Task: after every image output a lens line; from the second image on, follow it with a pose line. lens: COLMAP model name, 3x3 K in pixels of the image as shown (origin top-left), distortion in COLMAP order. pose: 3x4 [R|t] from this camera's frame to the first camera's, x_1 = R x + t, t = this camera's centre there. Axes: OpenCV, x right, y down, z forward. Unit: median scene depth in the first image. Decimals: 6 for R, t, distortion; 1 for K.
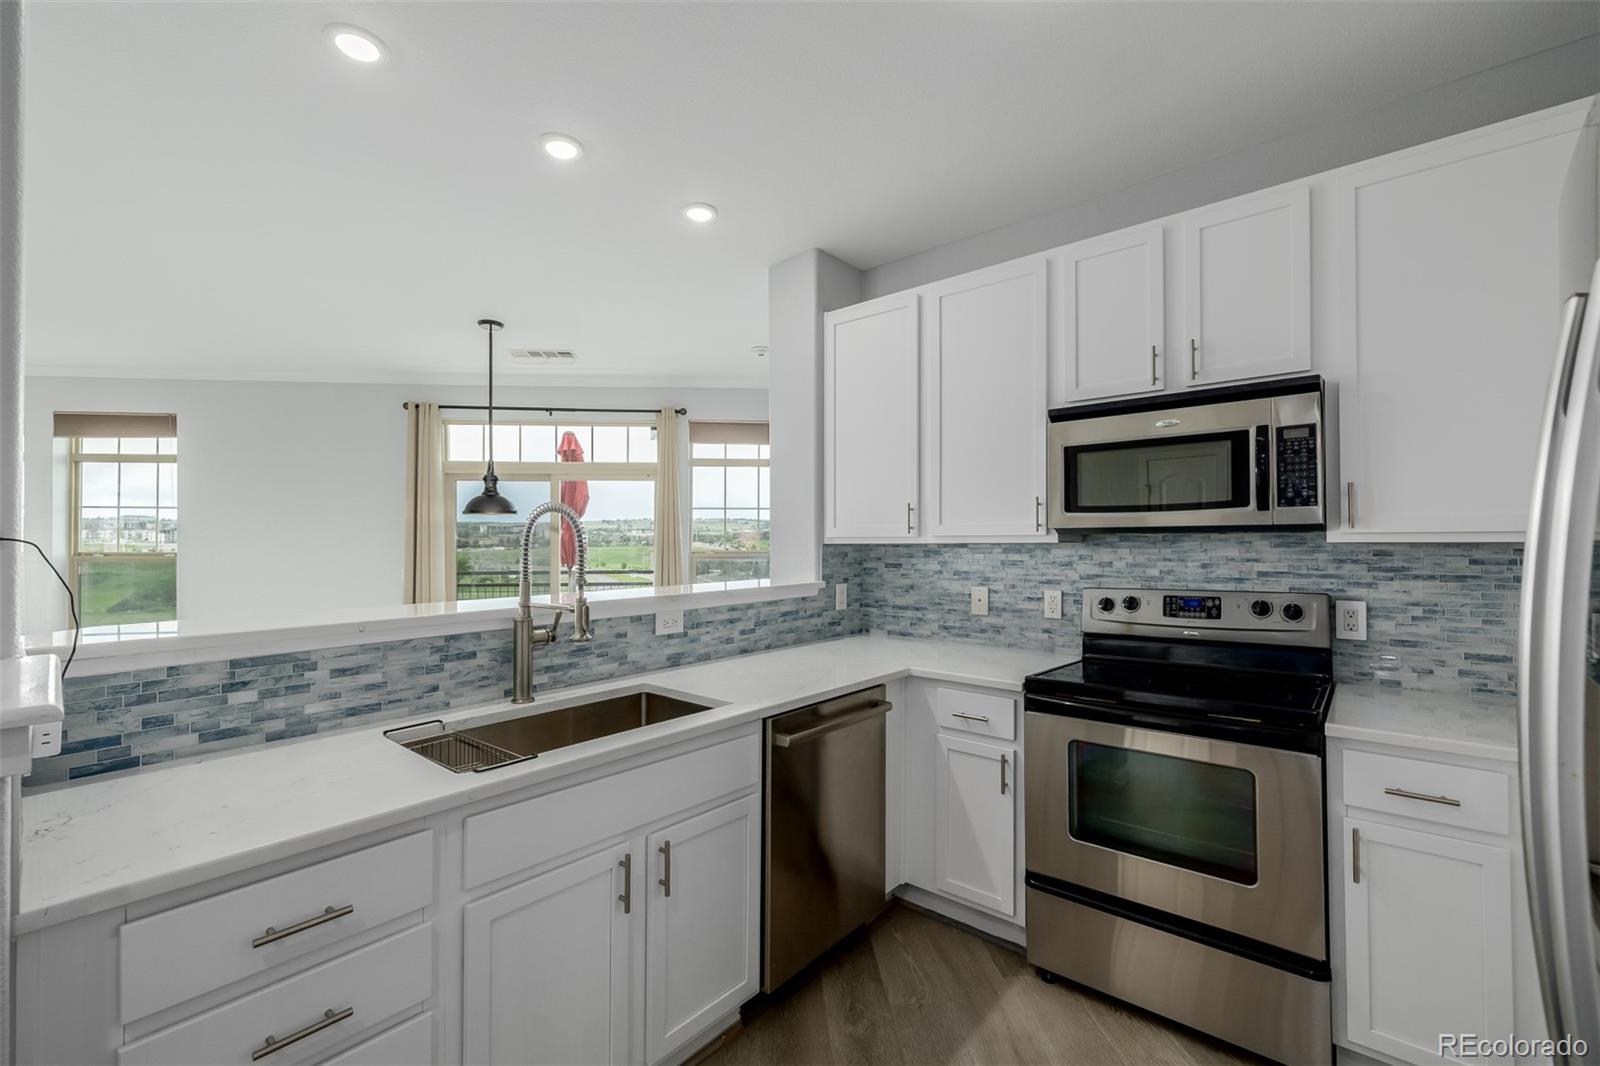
lens RADIAL K [[674.5, 0, 804.7], [0, 674.5, 540.3], [0, 0, 1]] dist [0.000677, 0.000306]
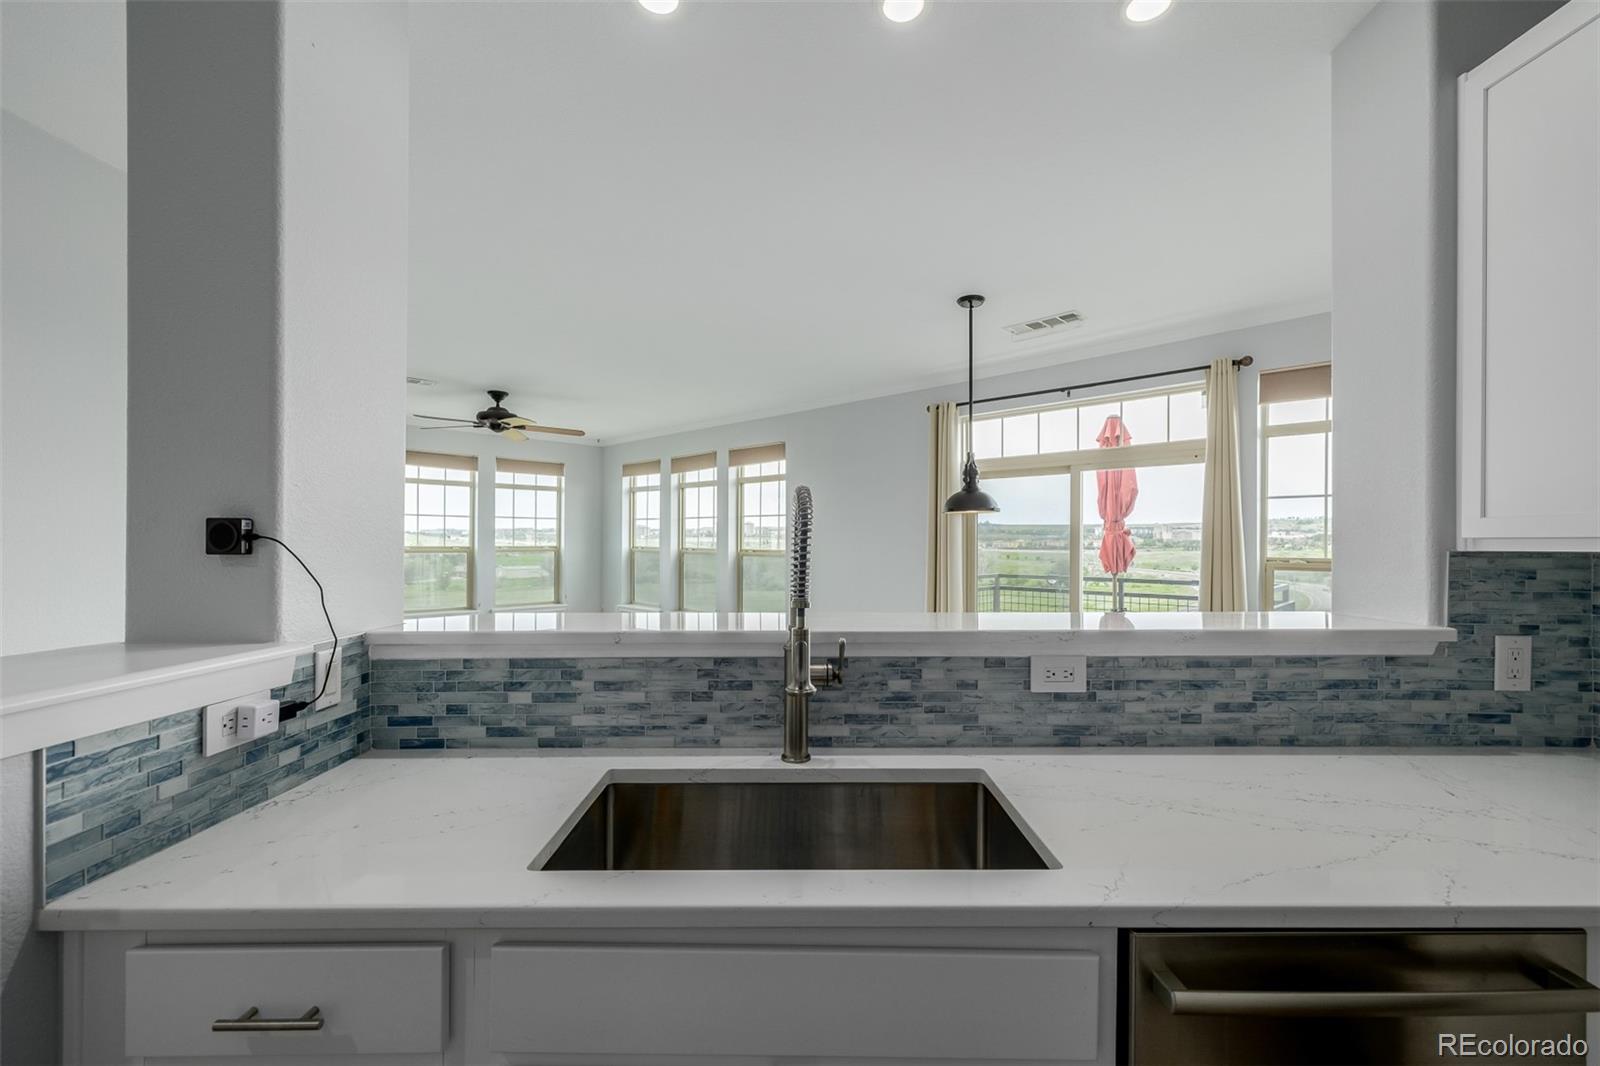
lens RADIAL K [[674.5, 0, 804.7], [0, 674.5, 540.3], [0, 0, 1]] dist [0.000677, 0.000306]
pose [[0.653676, 0.002760, -0.756770, 0.125366], [-0.005088, 0.999987, -0.000748, 0.000171], [0.756758, 0.004340, 0.653681, 0.447706]]
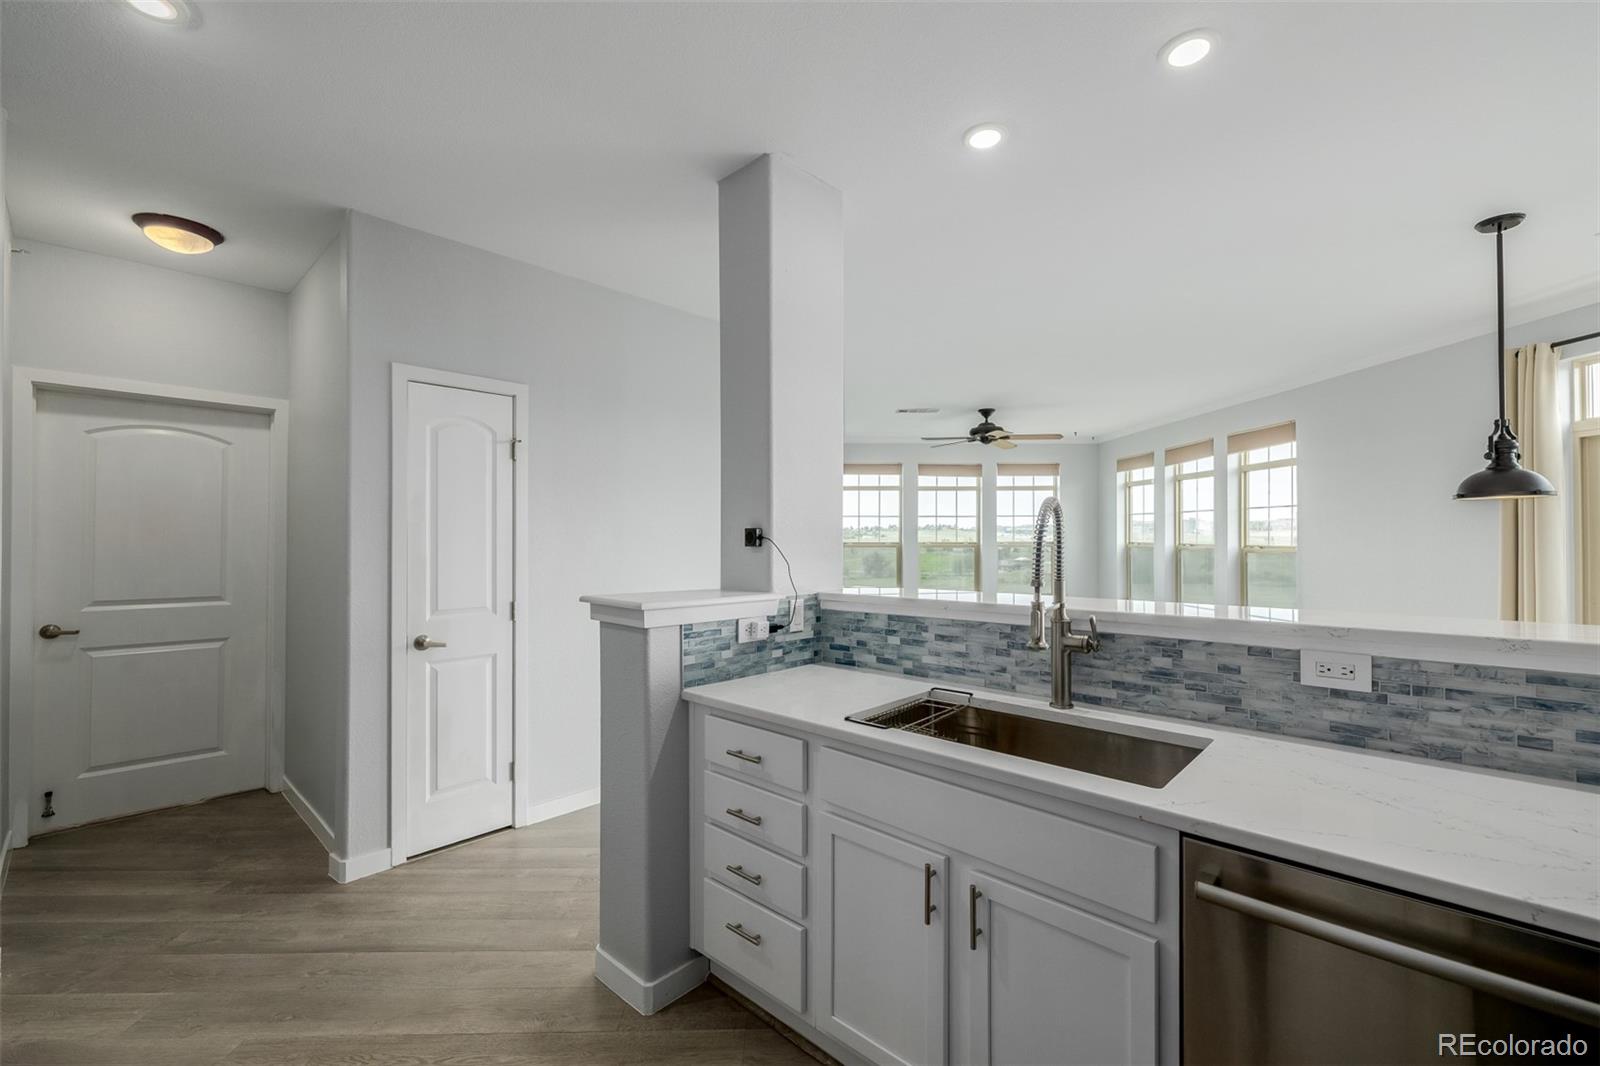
lens RADIAL K [[680.2, 0, 800.0], [0, 680.2, 533.0], [0, 0, 1]] dist [-0.001310, 0.000121]
pose [[-0.055296, -0.003869, -0.998463, 0.483340], [0.003034, 0.999987, -0.004043, -0.003499], [0.998465, -0.003252, -0.055283, 0.584939]]
